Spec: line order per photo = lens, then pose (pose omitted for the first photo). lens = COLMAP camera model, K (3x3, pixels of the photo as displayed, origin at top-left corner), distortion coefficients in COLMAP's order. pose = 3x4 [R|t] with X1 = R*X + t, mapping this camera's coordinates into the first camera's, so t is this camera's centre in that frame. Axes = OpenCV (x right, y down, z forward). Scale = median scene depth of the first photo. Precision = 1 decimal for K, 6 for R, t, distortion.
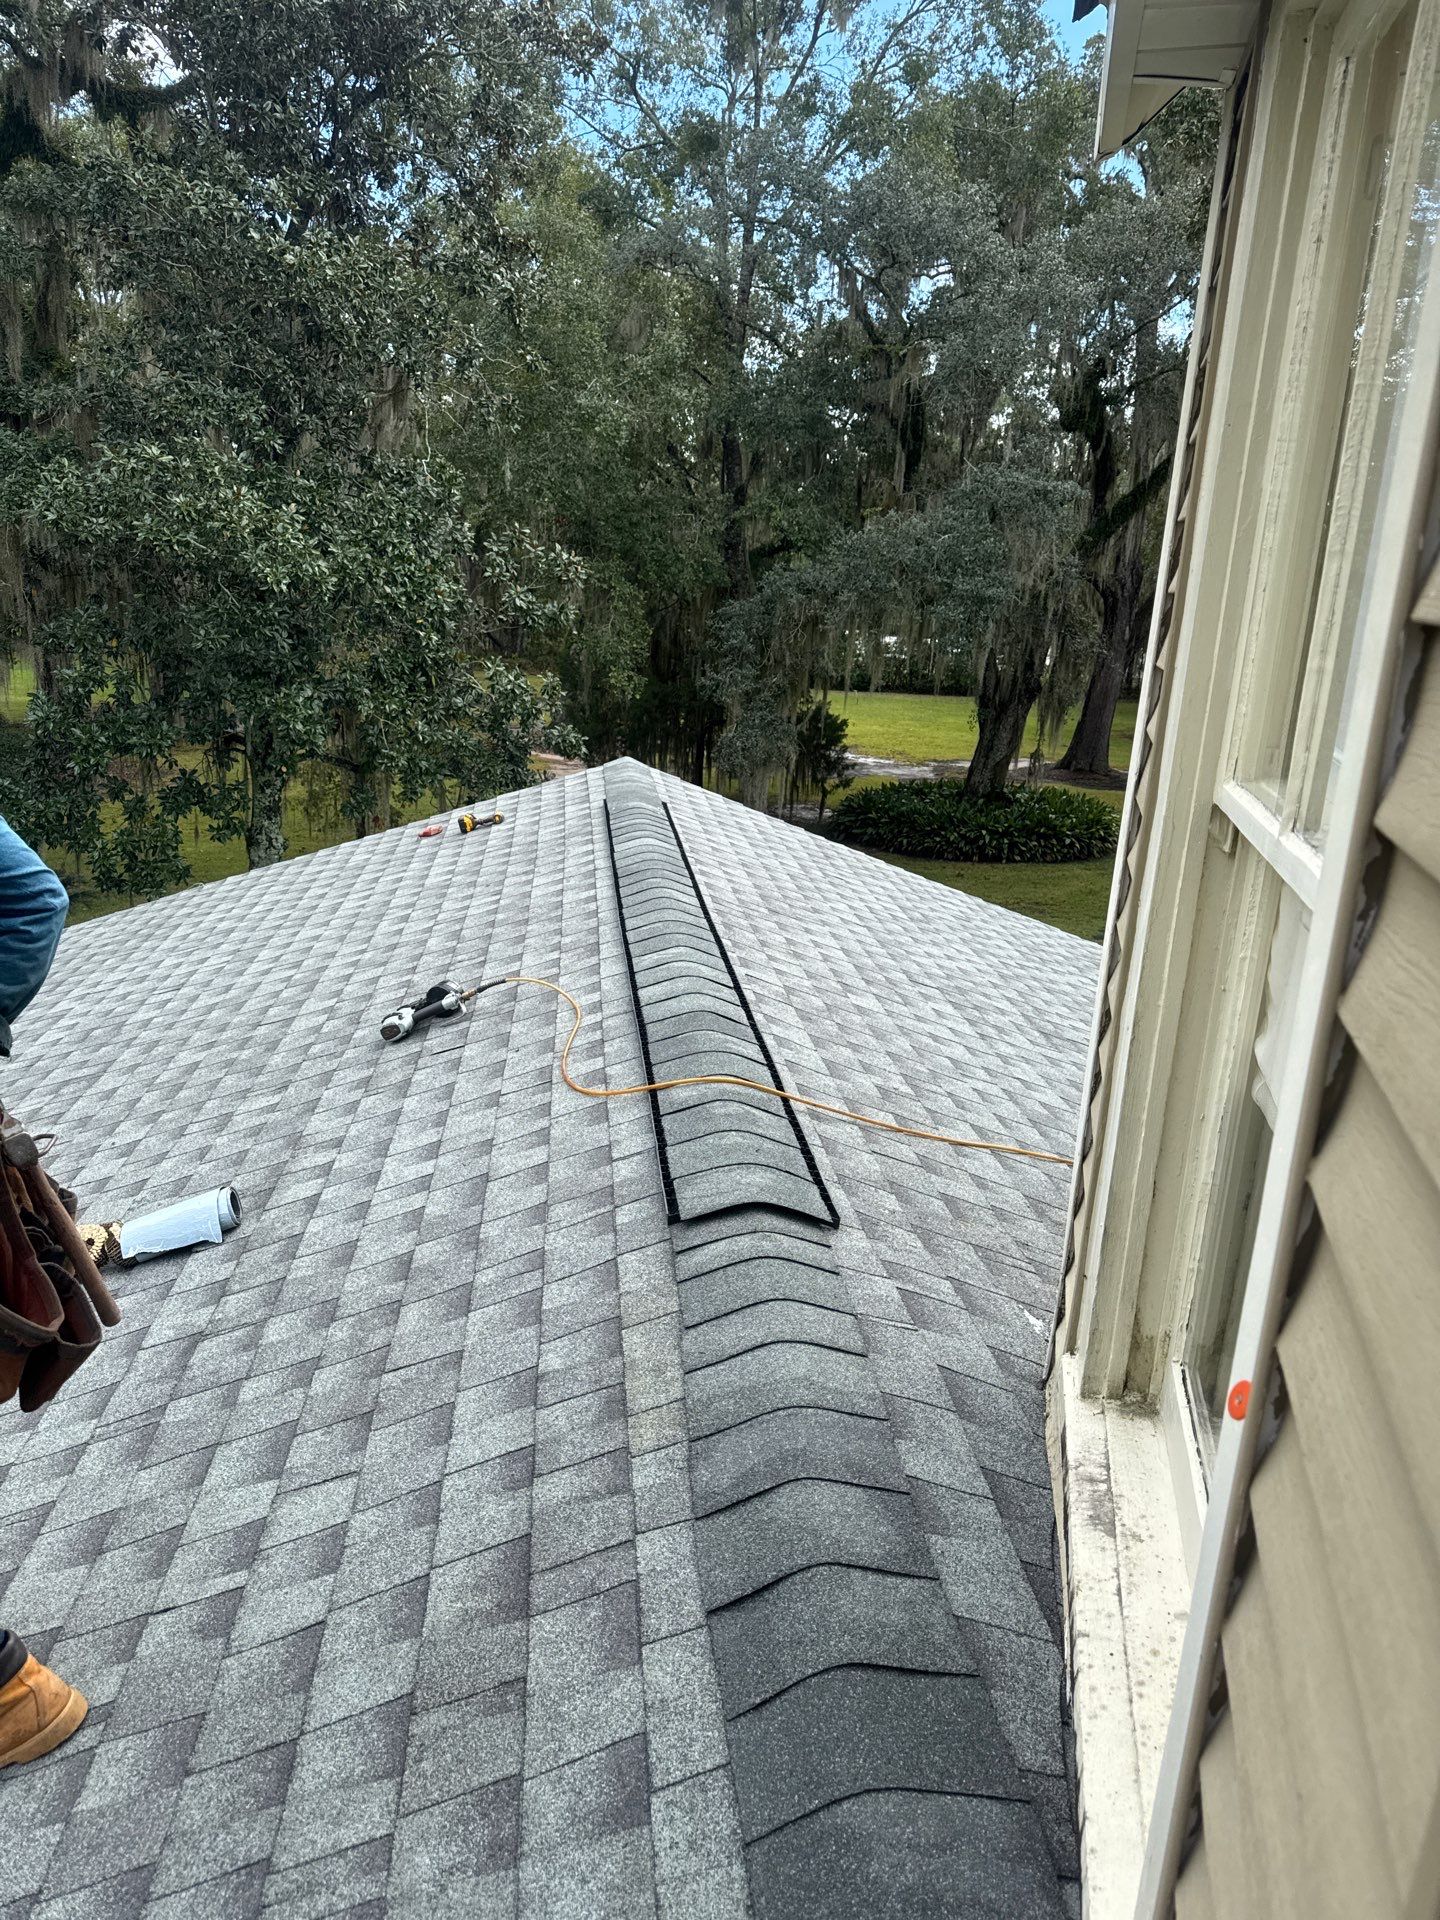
lens RADIAL K [[1429.1, 0, 702.3], [0, 1429.1, 945.2], [0, 0, 1]] dist [0.052143, -0.061588]
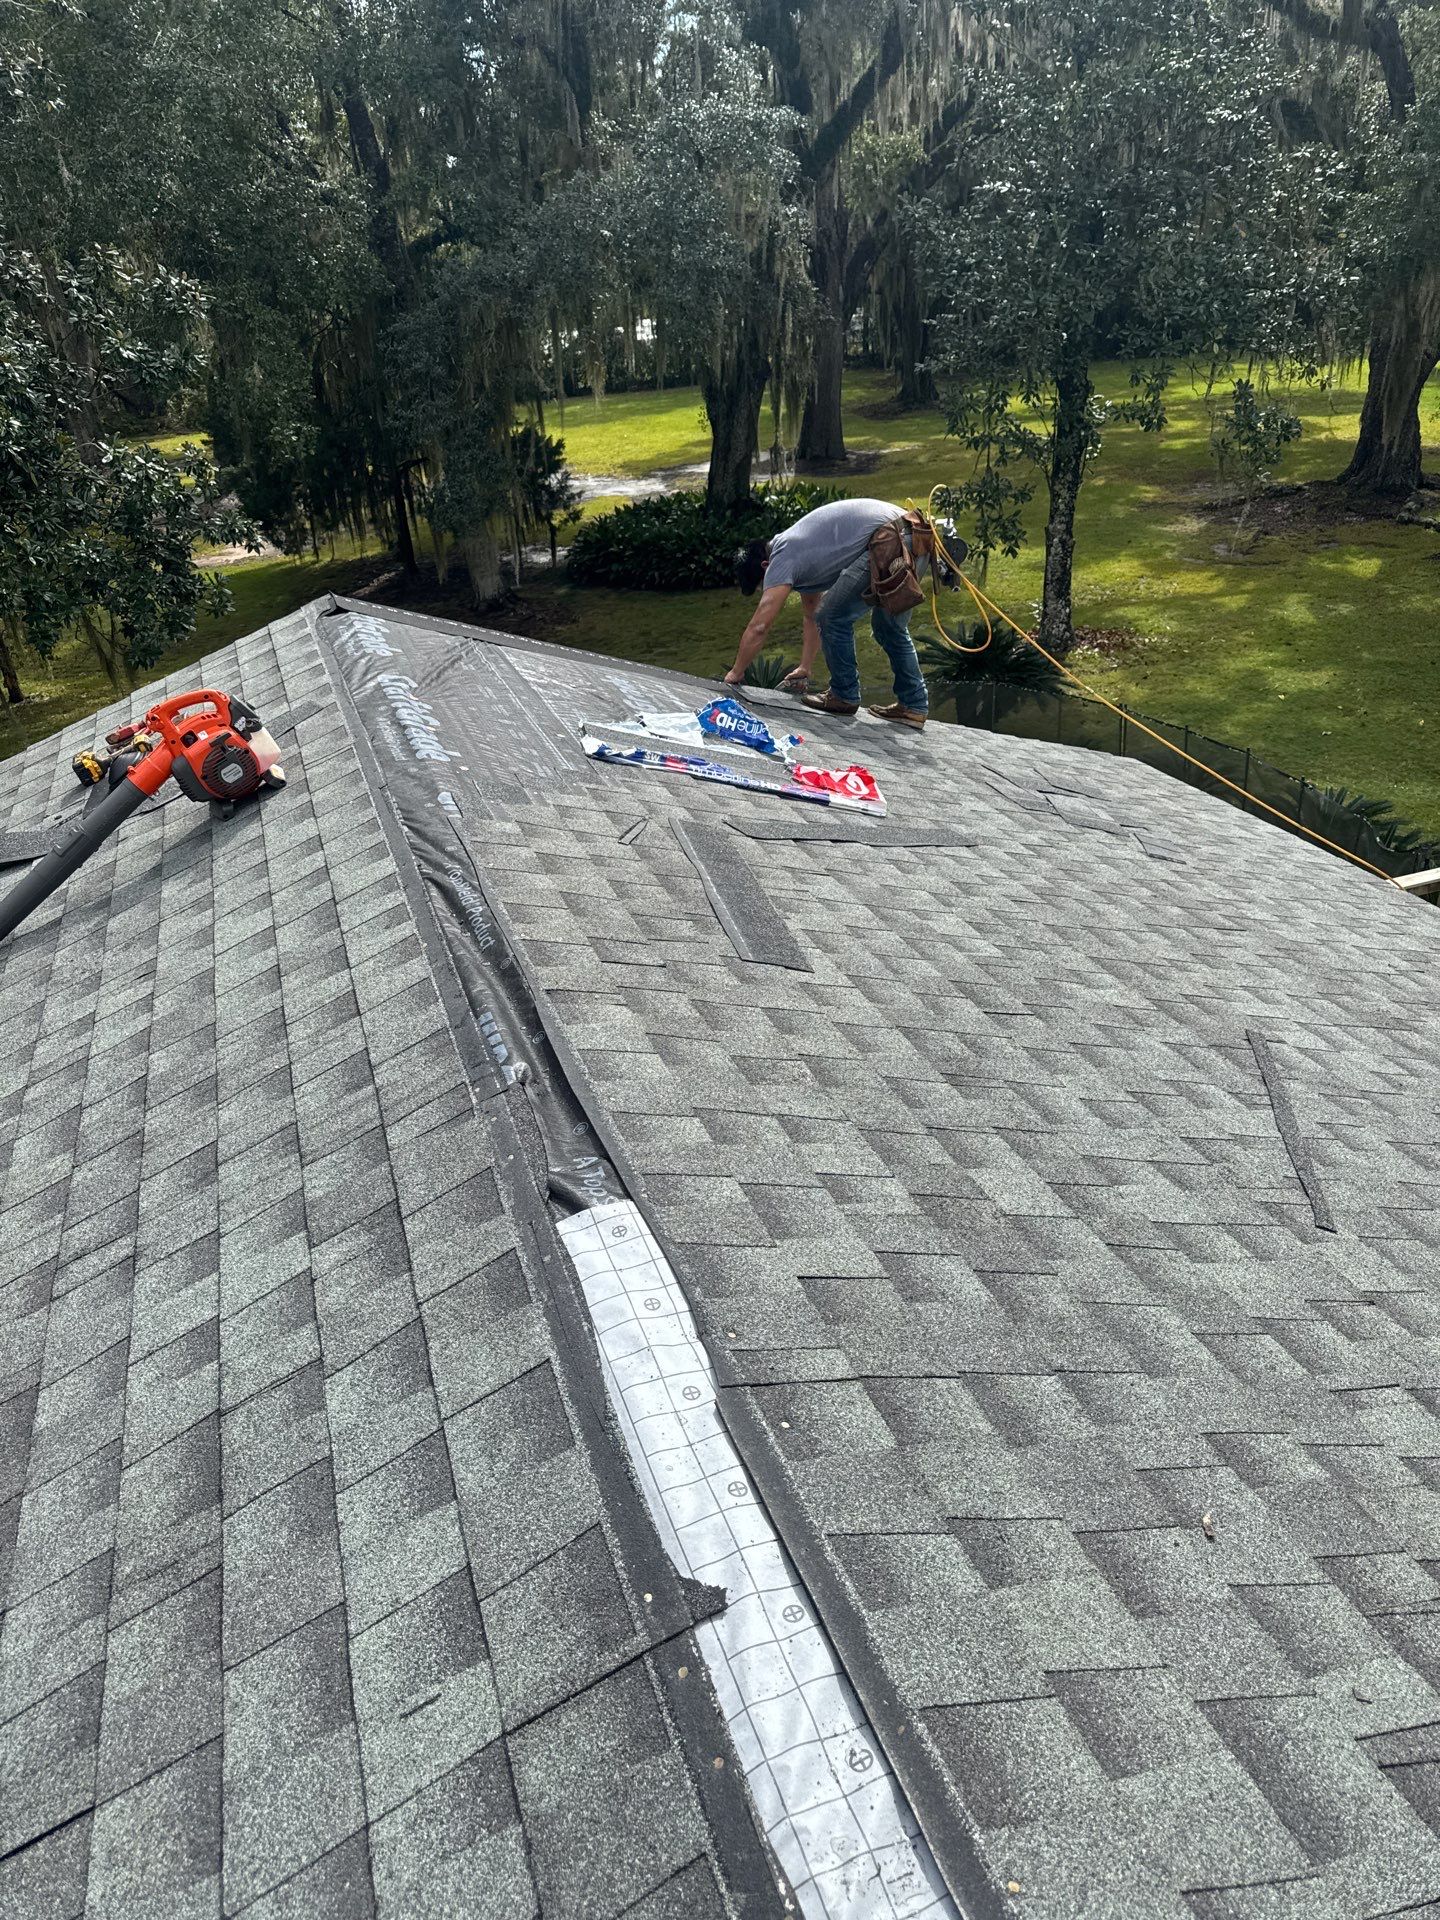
lens RADIAL K [[1486.0, 0, 713.0], [0, 1486.0, 940.3], [0, 0, 1]] dist [0.027210, -0.024762]
pose [[0.968290, -0.201501, 0.147691, -0.008656], [0.173151, 0.967424, 0.184689, -0.037763], [-0.180095, -0.153260, 0.971636, 0.154142]]
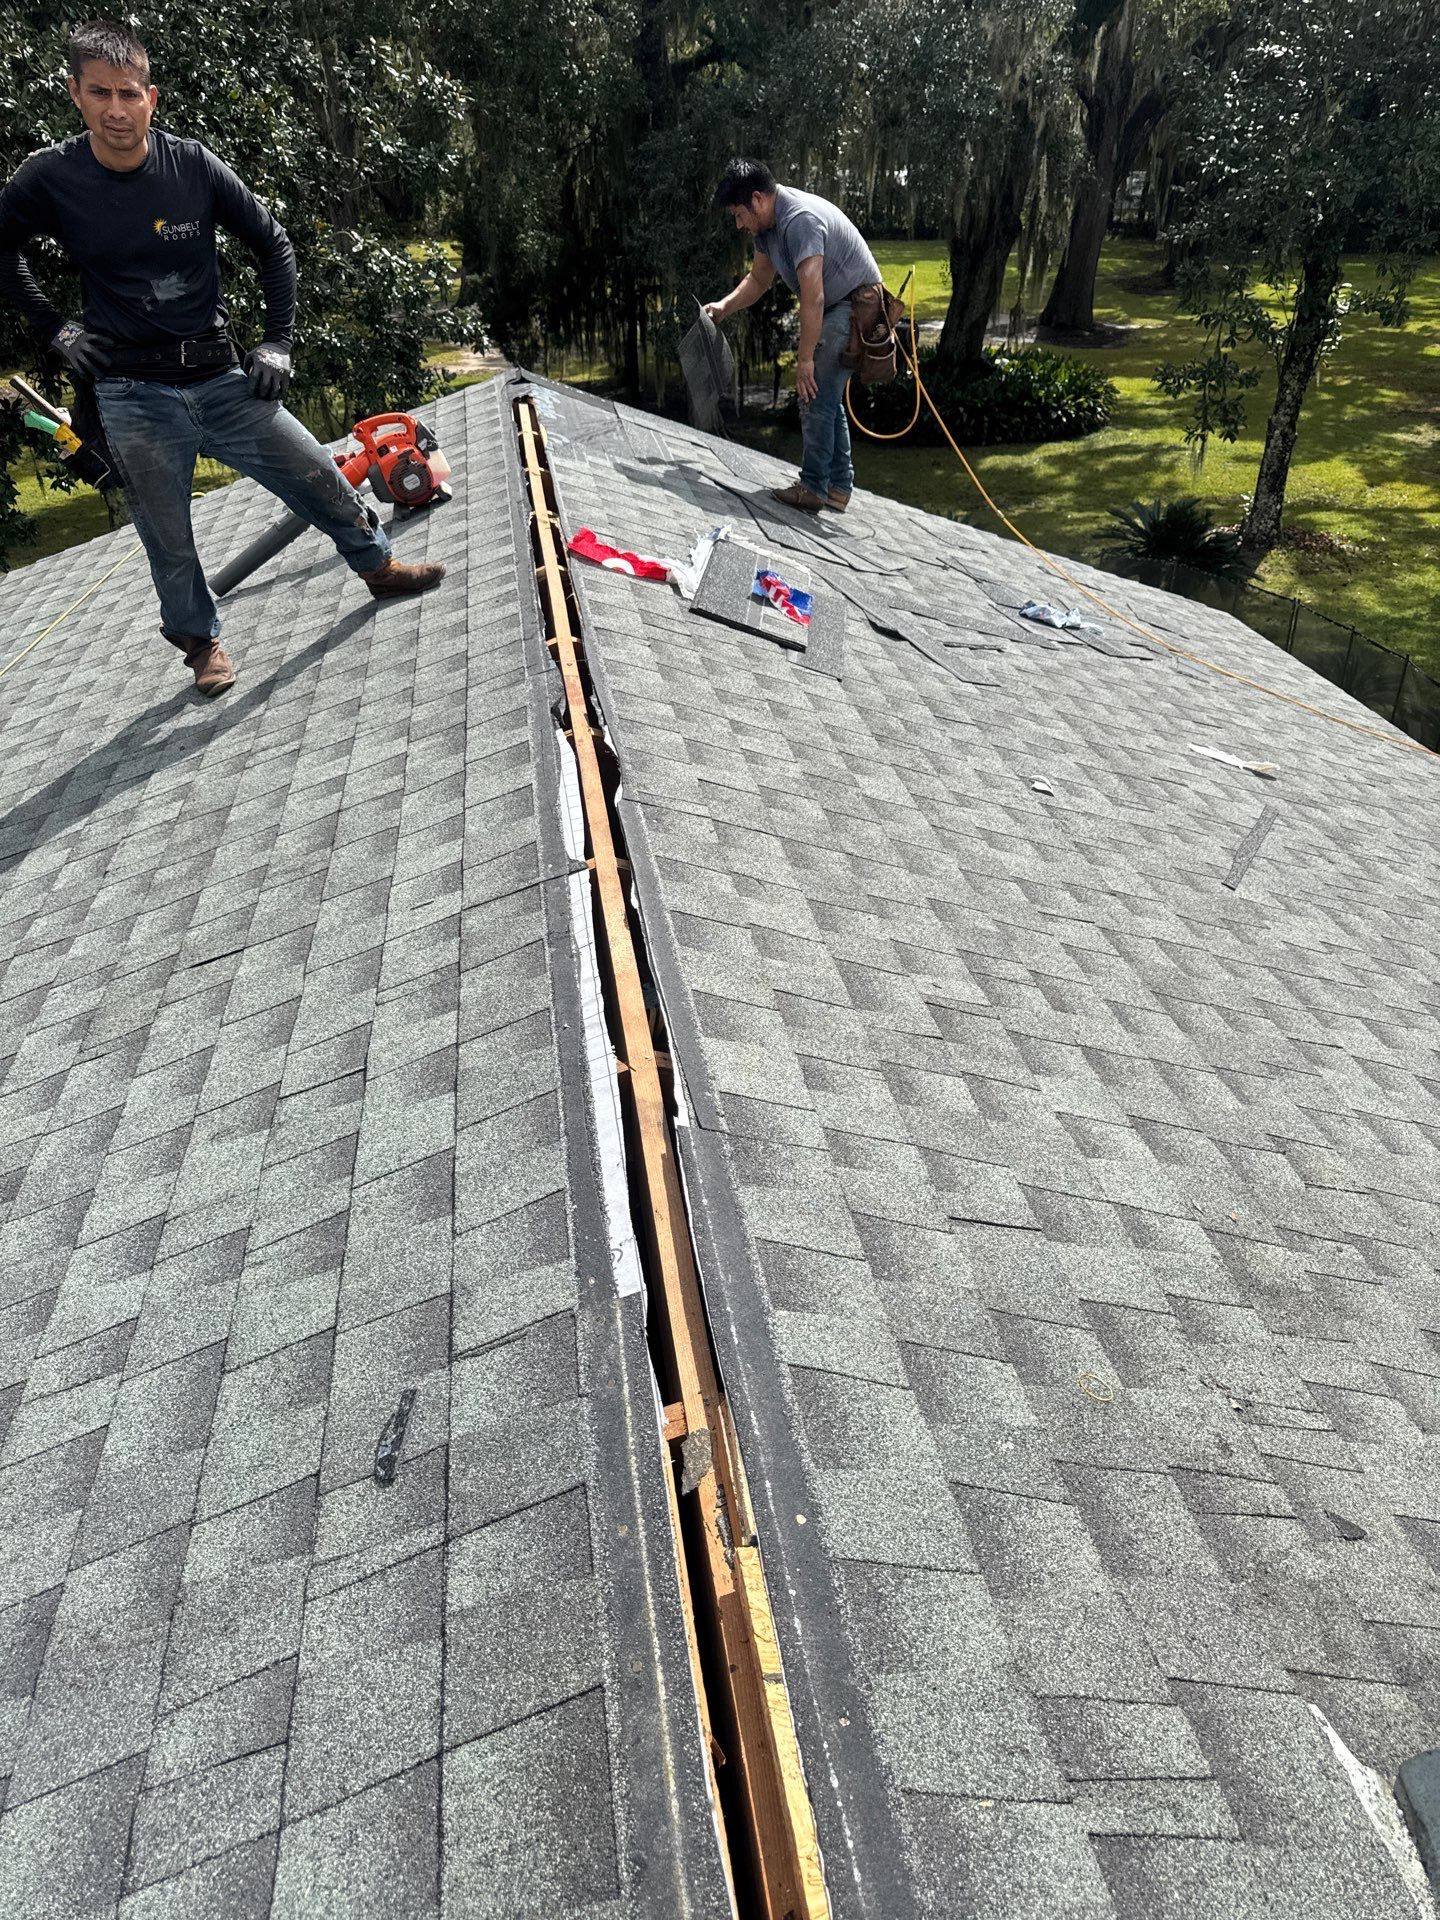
lens RADIAL K [[1486.0, 0, 710.6], [0, 1486.0, 944.3], [0, 0, 1]] dist [0.027210, -0.024762]
pose [[0.997498, -0.067152, 0.022094, 0.004134], [0.059188, 0.964221, 0.258410, -0.019321], [-0.038656, -0.256455, 0.965783, 0.087760]]
